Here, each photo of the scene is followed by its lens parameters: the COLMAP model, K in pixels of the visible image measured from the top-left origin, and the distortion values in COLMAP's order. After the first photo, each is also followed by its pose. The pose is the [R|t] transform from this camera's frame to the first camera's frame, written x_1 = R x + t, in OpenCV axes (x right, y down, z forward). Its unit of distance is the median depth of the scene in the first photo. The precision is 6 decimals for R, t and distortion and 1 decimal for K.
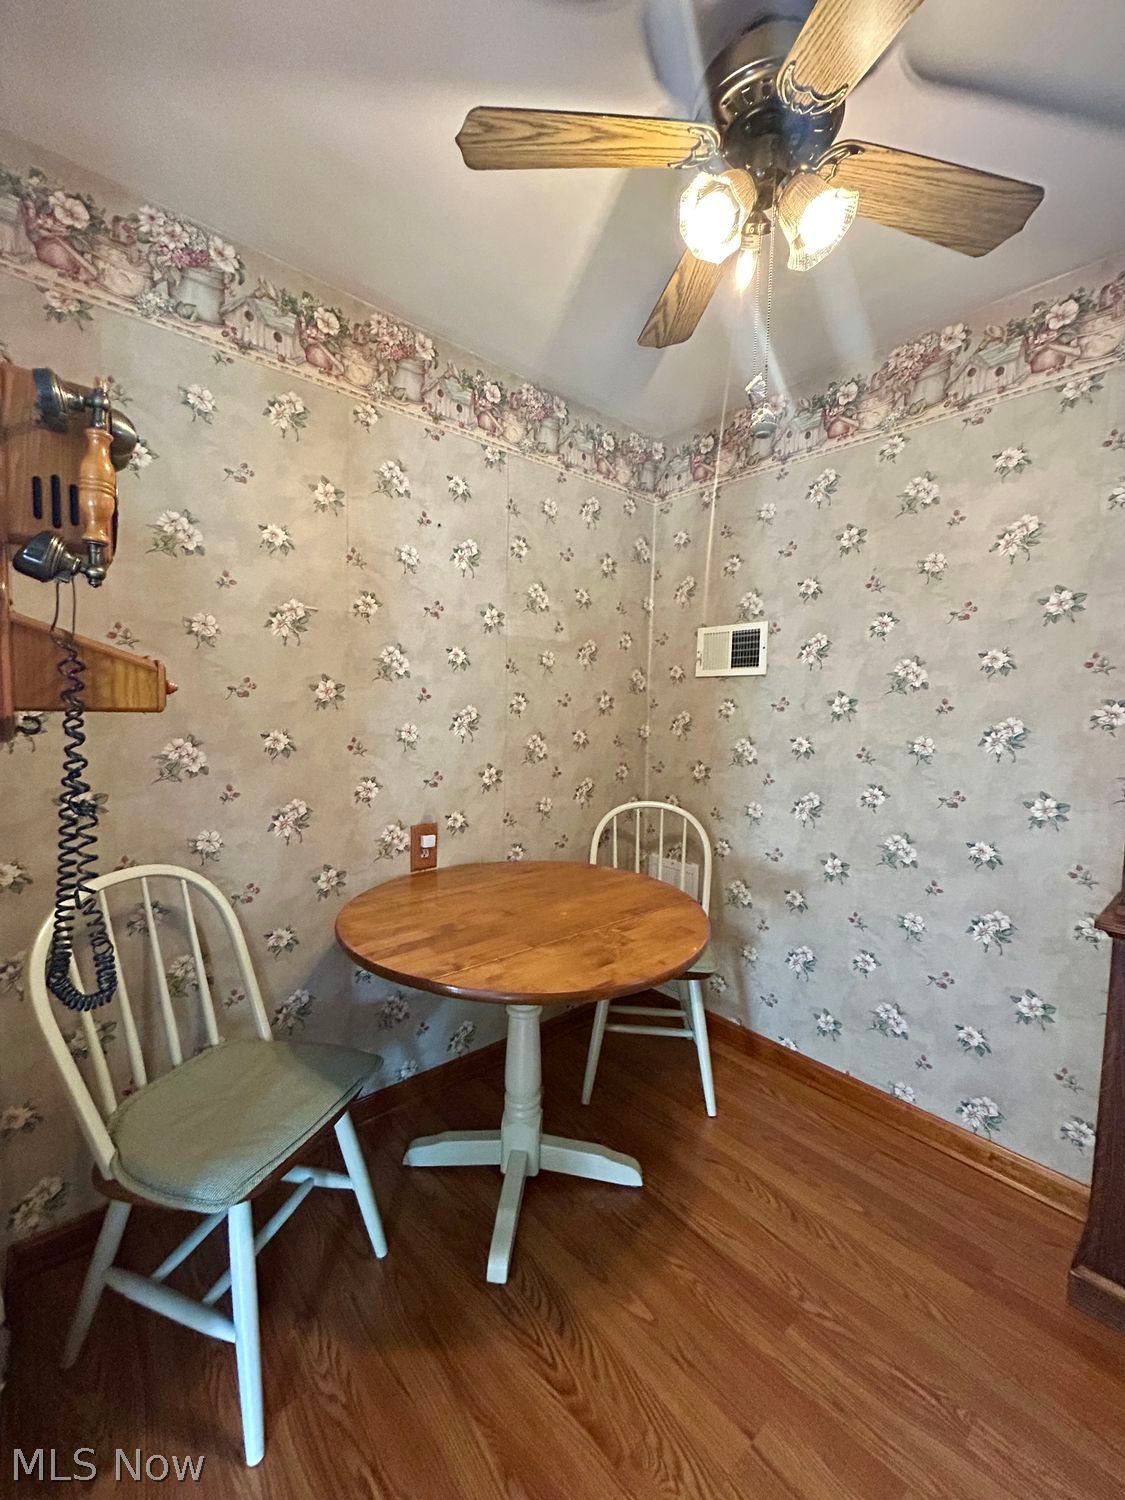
lens RADIAL K [[608.8, 0, 567.9], [0, 608.8, 748.6], [0, 0, 1]] dist [0.000108, 0.002281]
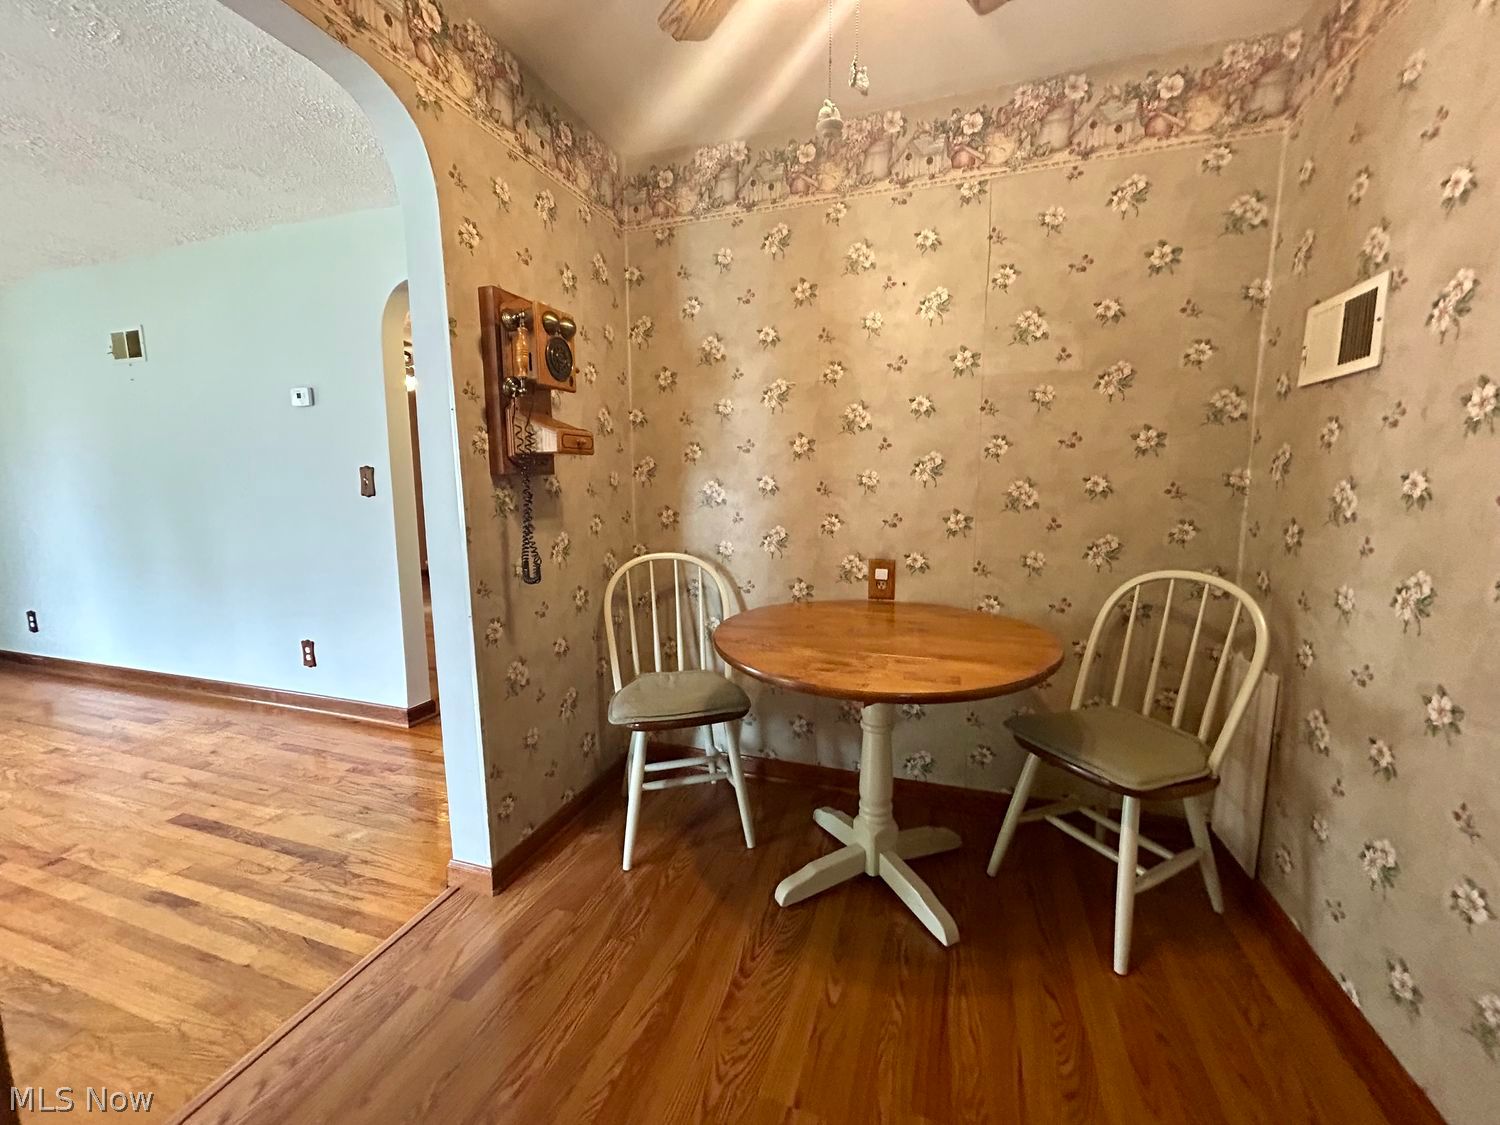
lens RADIAL K [[608.8, 0, 749.0], [0, 608.8, 558.5], [0, 0, 1]] dist [0.000108, 0.002281]
pose [[0.501767, 0.085216, -0.860795, 0.597522], [-0.042757, 0.996362, 0.073714, 0.048501], [0.863946, -0.000182, 0.503585, 0.209629]]
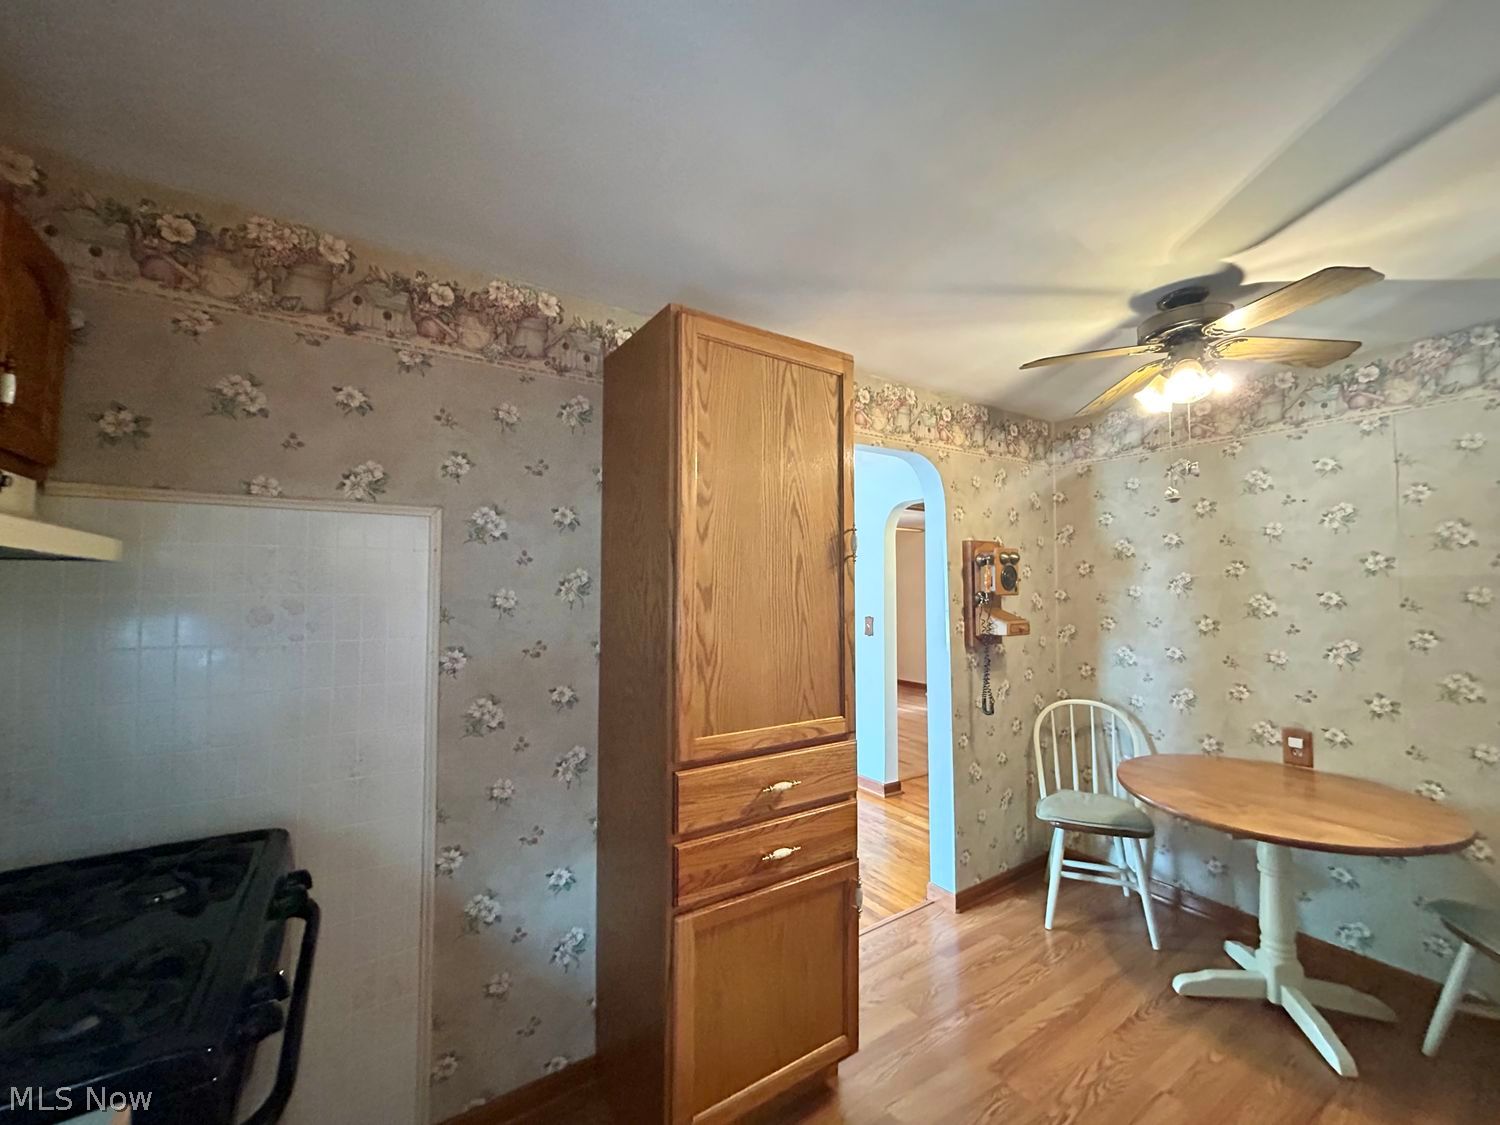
lens RADIAL K [[602.6, 0, 752.0], [0, 602.6, 560.2], [0, 0, 1]] dist [-0.001096, 0.000392]
pose [[-0.132344, -0.068314, -0.988847, 1.174674], [-0.072969, 0.995587, -0.059013, -0.072058], [0.988514, 0.064345, -0.136745, 0.007741]]
